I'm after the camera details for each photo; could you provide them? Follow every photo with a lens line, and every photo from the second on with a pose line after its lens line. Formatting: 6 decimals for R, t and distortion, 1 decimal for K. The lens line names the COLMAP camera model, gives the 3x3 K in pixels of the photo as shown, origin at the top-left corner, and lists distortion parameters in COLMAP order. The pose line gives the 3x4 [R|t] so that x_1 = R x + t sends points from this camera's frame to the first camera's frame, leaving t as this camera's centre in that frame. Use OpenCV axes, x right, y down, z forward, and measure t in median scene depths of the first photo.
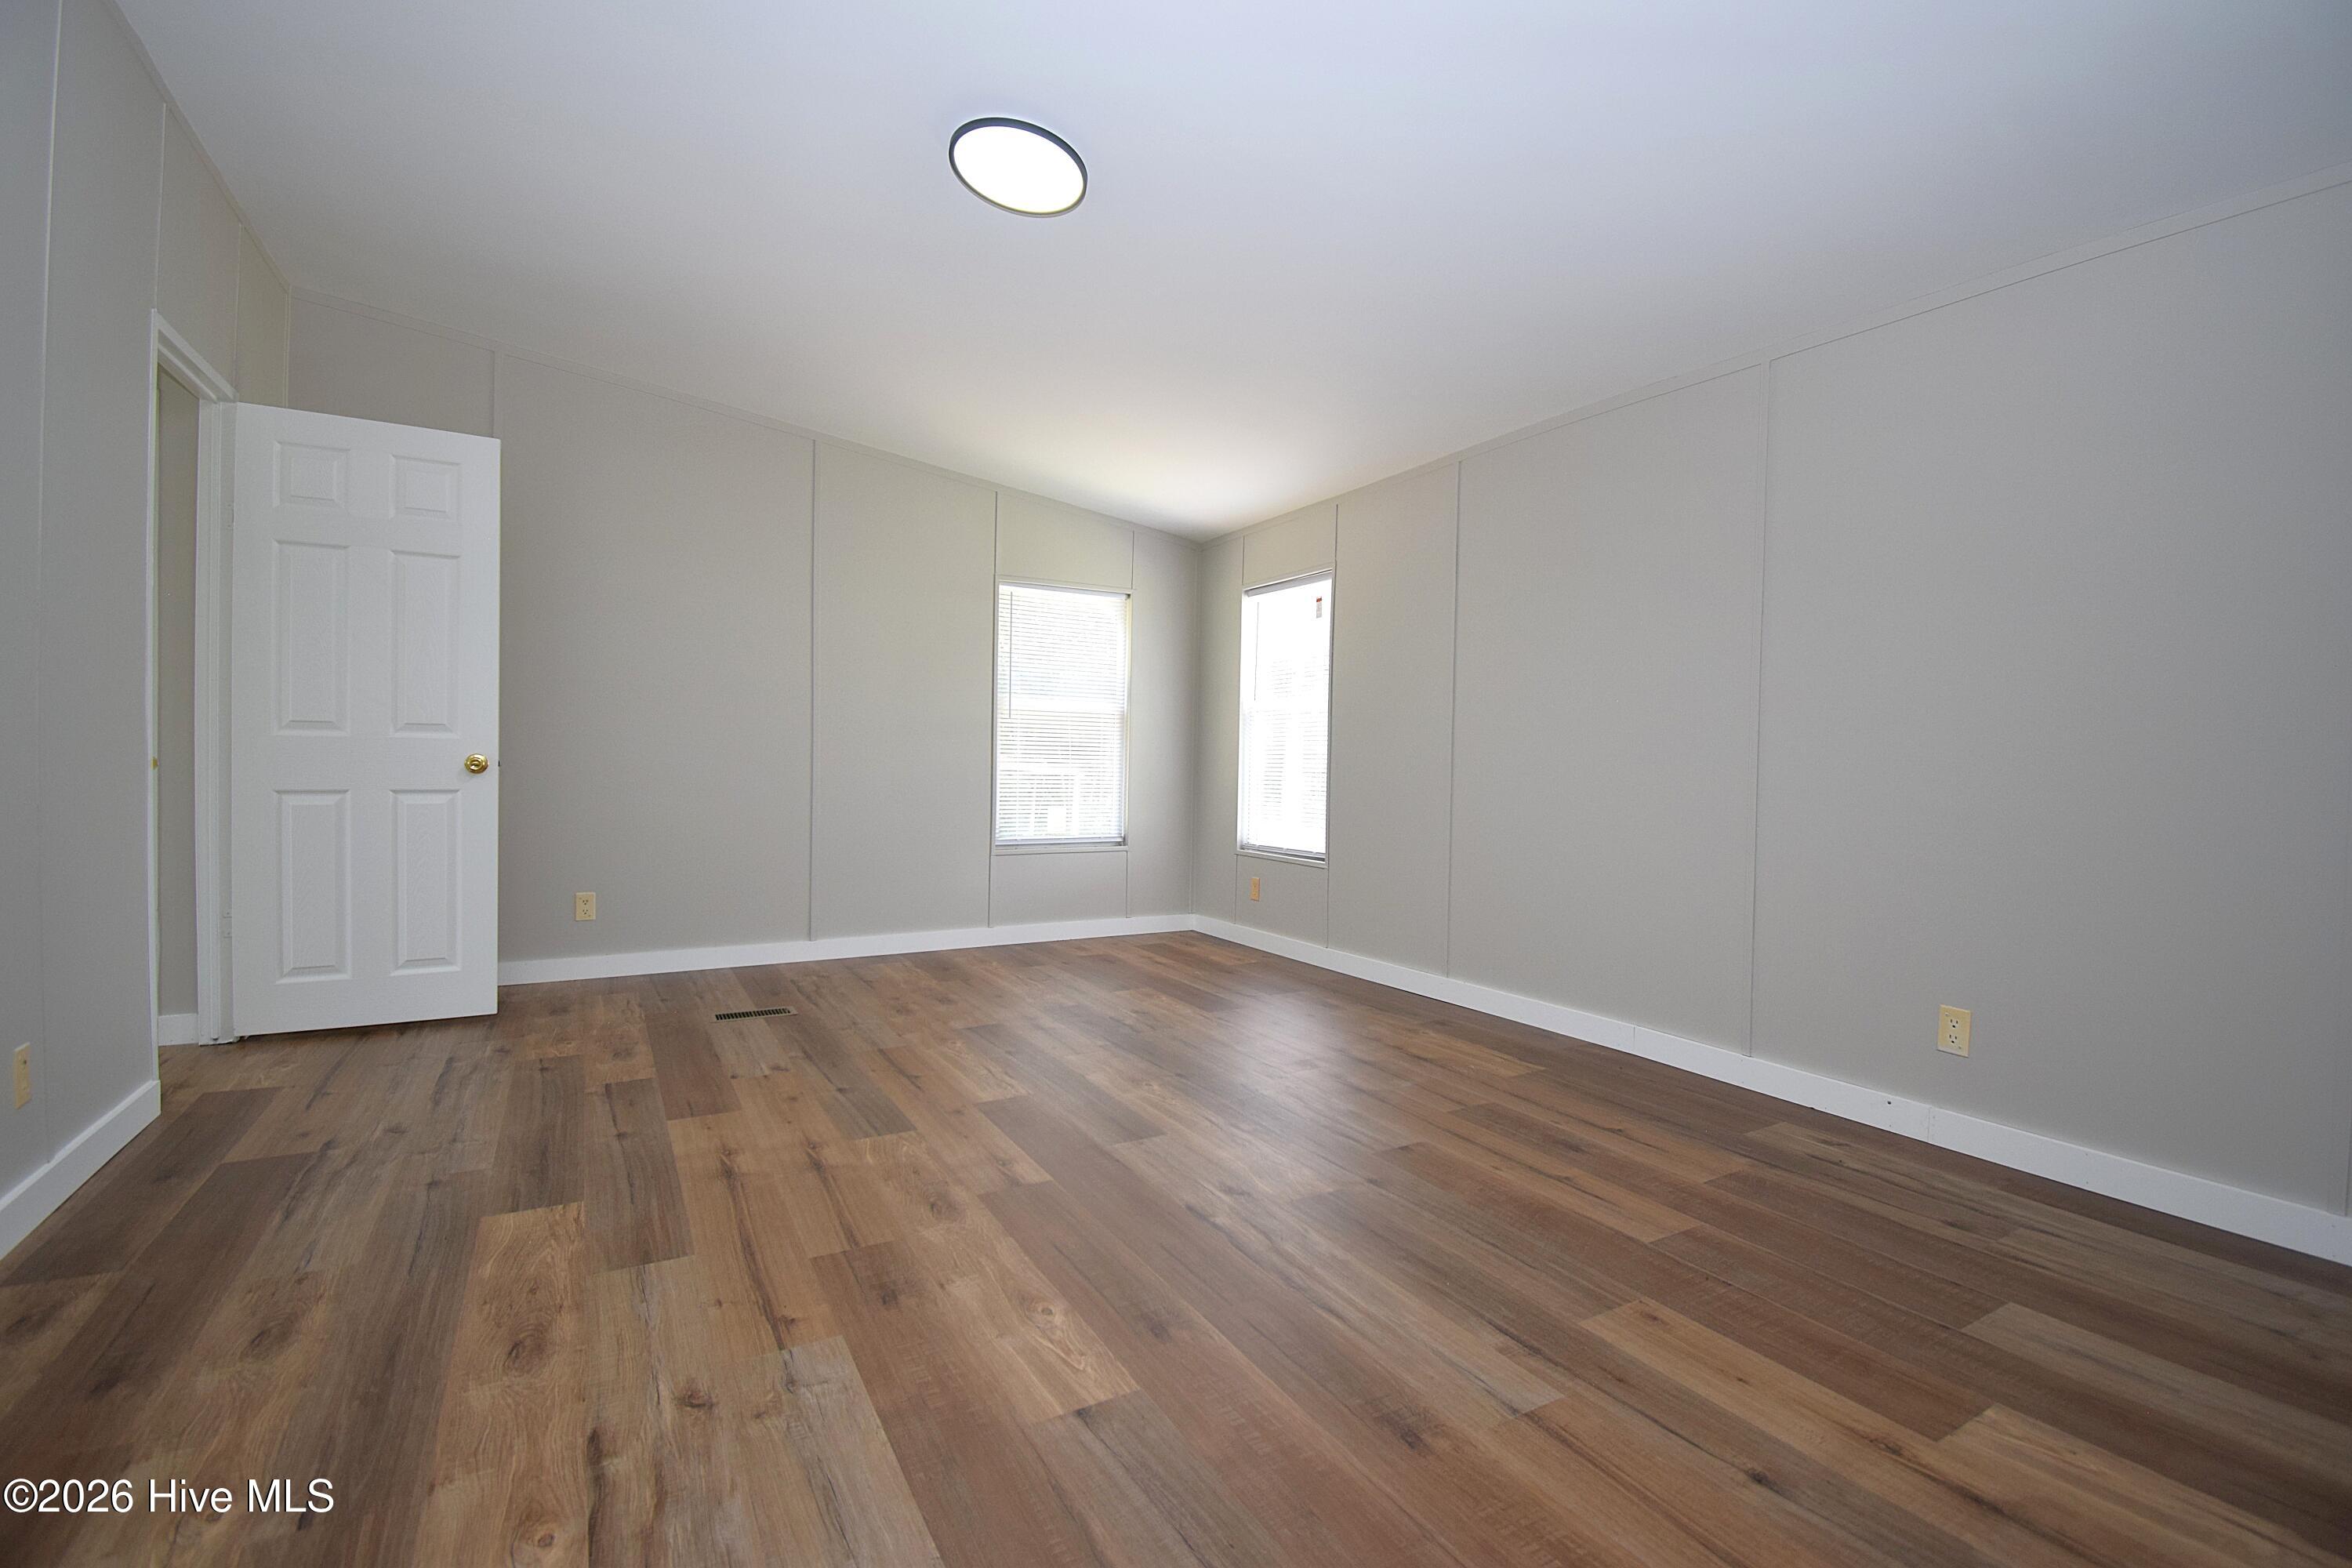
lens RADIAL K [[1053.9, 0, 1175.3], [0, 1053.9, 781.2], [0, 0, 1]] dist [0.000966, -0.003451]
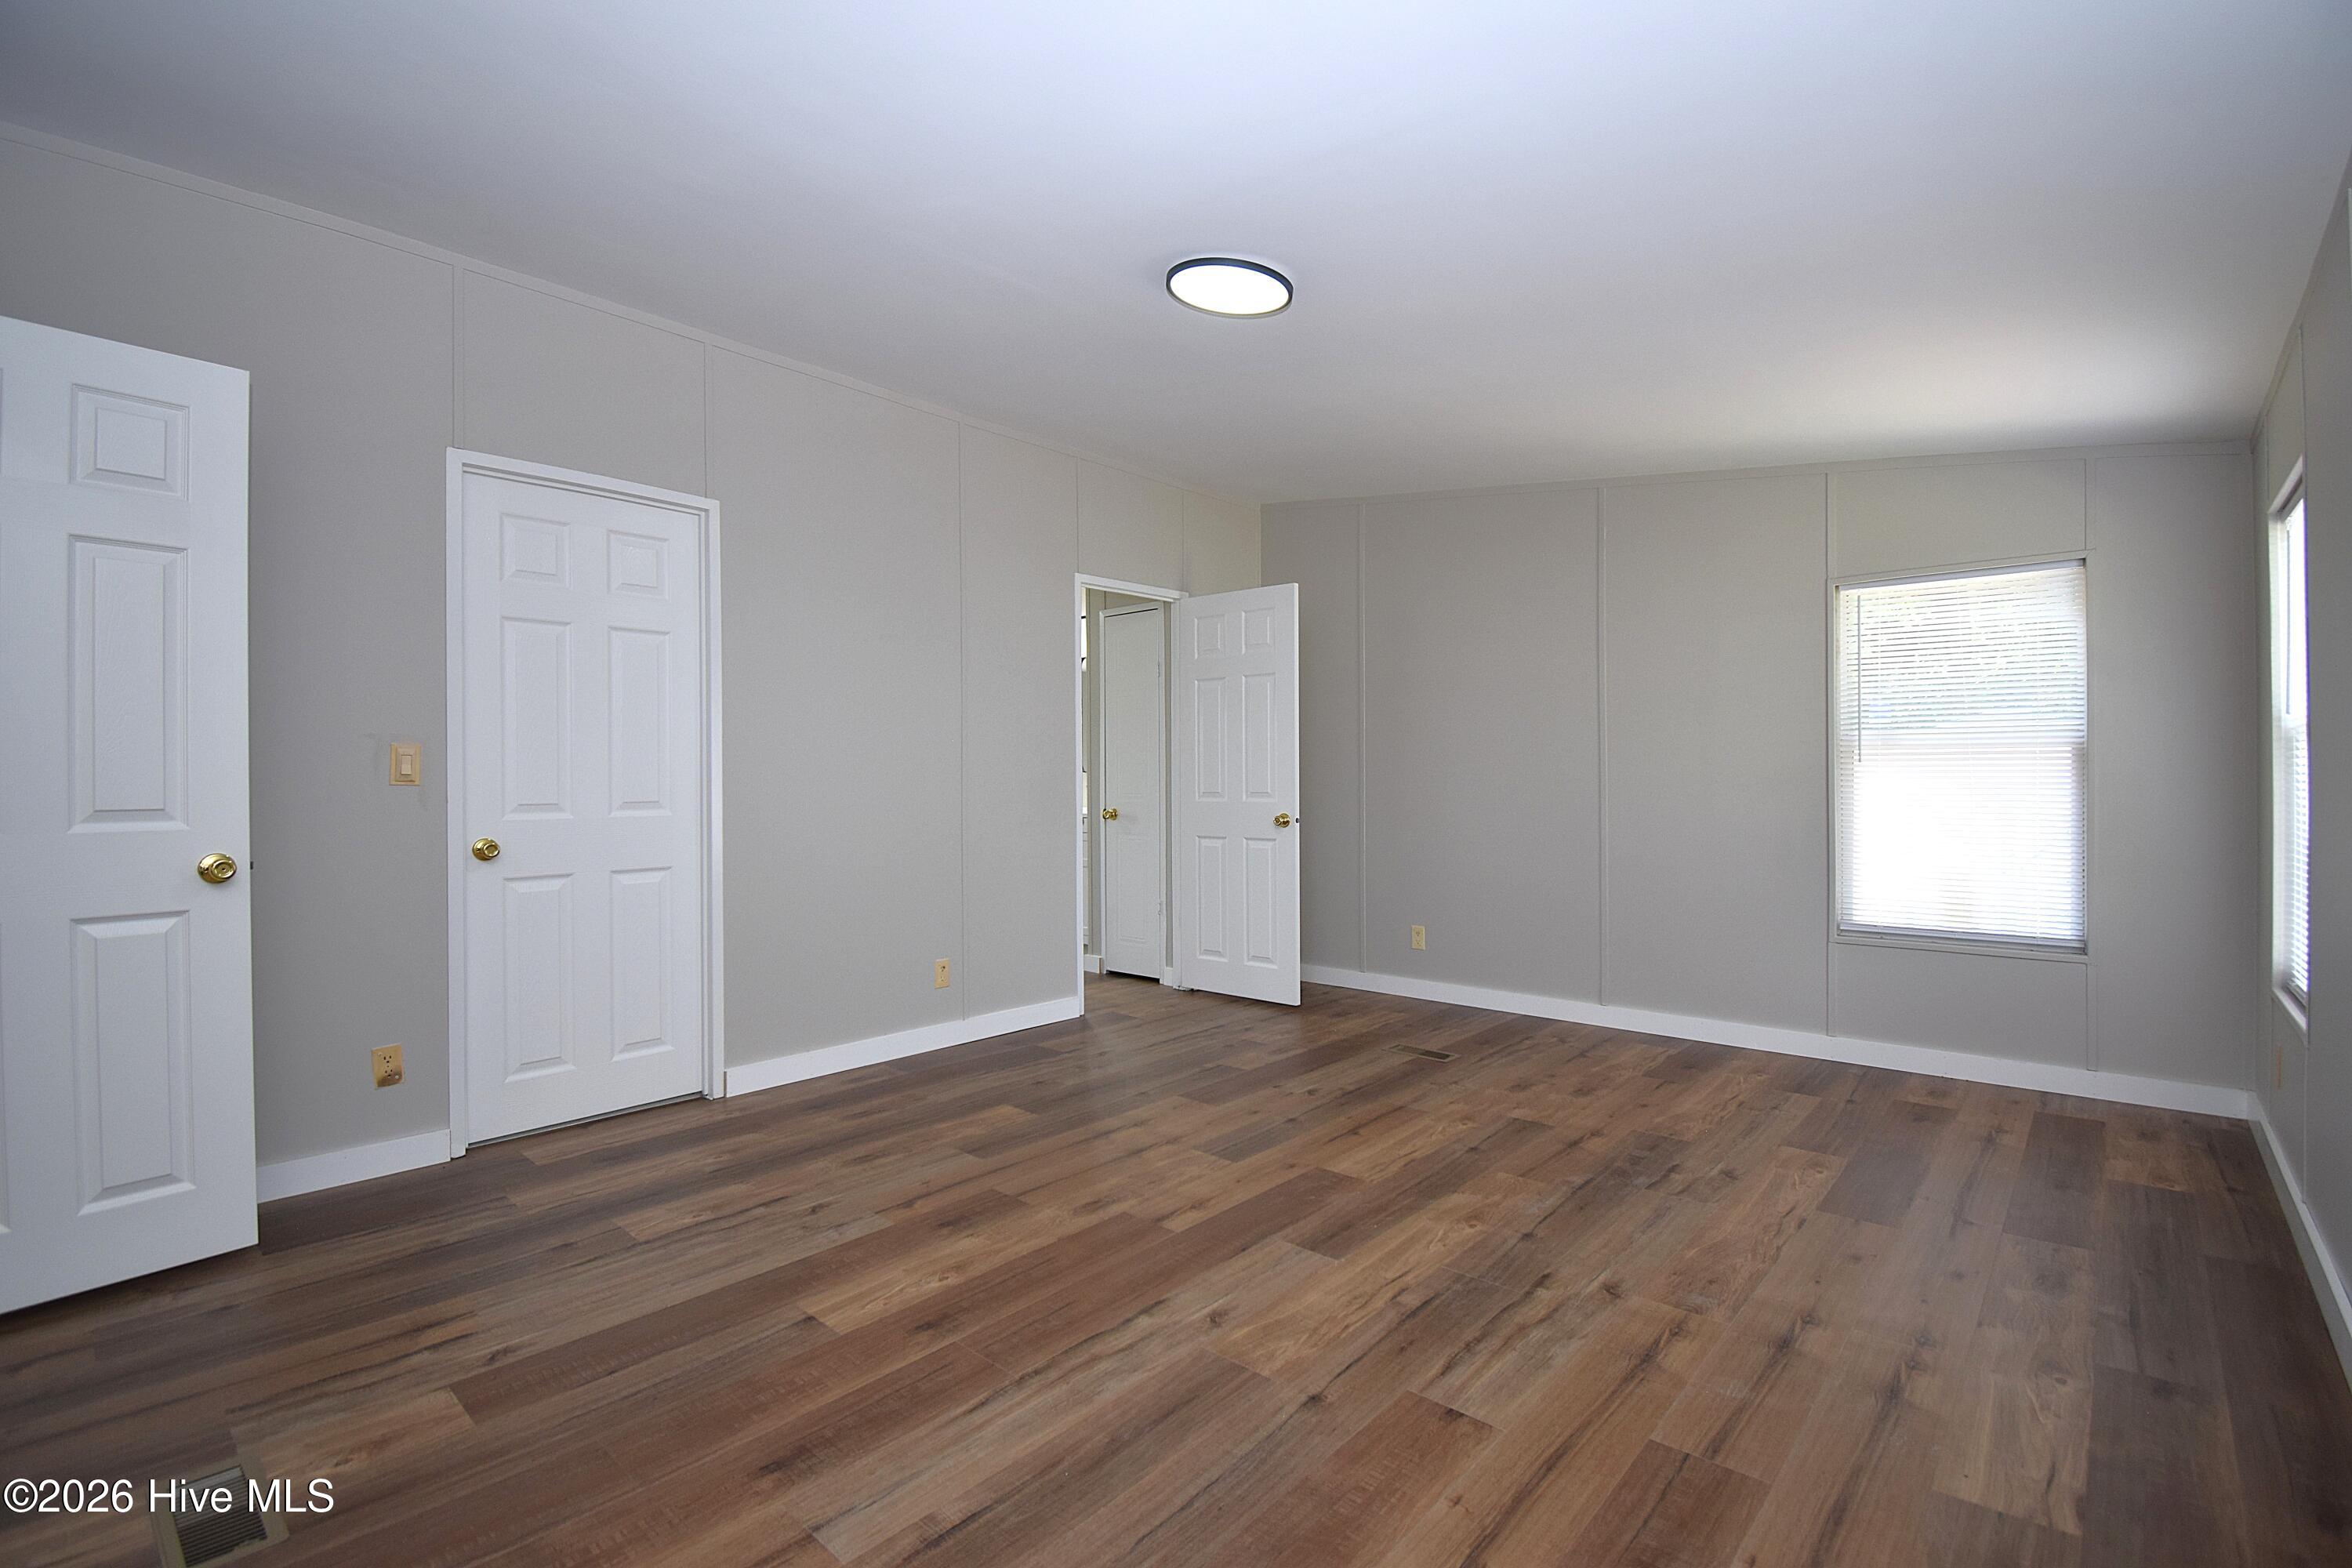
lens RADIAL K [[1053.9, 0, 1172.1], [0, 1053.9, 777.6], [0, 0, 1]] dist [0.000966, -0.003451]
pose [[0.312853, -0.017066, -0.949648, 0.847952], [-0.013402, 0.999660, -0.022380, -0.053954], [0.949707, 0.019729, 0.312518, 0.613483]]
